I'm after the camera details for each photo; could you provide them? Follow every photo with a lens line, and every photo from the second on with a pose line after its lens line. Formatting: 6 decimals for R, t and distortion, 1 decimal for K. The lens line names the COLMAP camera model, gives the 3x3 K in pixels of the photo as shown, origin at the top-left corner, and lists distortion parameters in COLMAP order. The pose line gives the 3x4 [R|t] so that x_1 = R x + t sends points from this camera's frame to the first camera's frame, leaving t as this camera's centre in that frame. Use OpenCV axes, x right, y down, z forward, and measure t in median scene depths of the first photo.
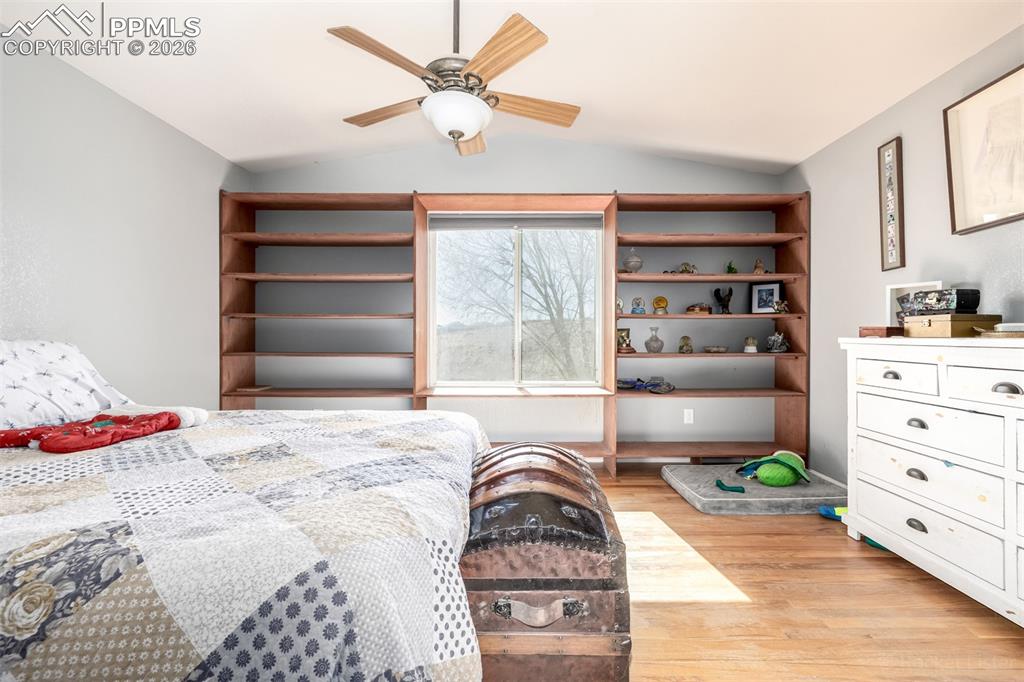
lens RADIAL K [[435.9, 0, 513.4], [0, 435.9, 336.4], [0, 0, 1]] dist [0.001286, 0.000451]
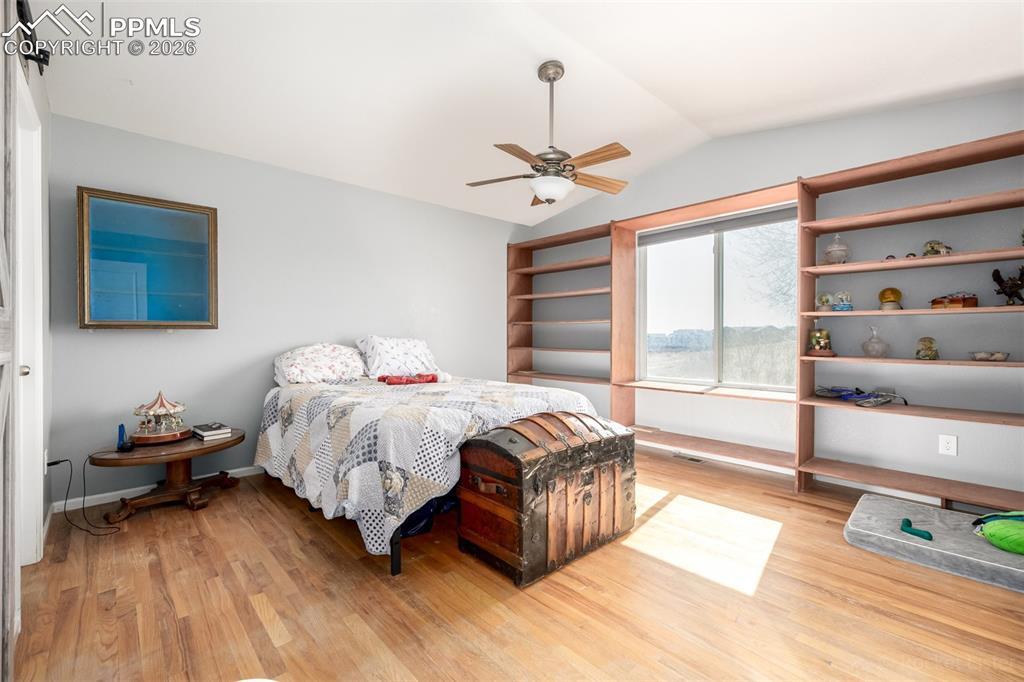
lens RADIAL K [[435.9, 0, 514.2], [0, 435.9, 340.8], [0, 0, 1]] dist [0.001286, 0.000451]
pose [[0.677709, 0.008991, -0.735275, 0.494294], [-0.000954, 0.999935, 0.011348, -0.002829], [0.735329, -0.006990, 0.677674, -0.053843]]
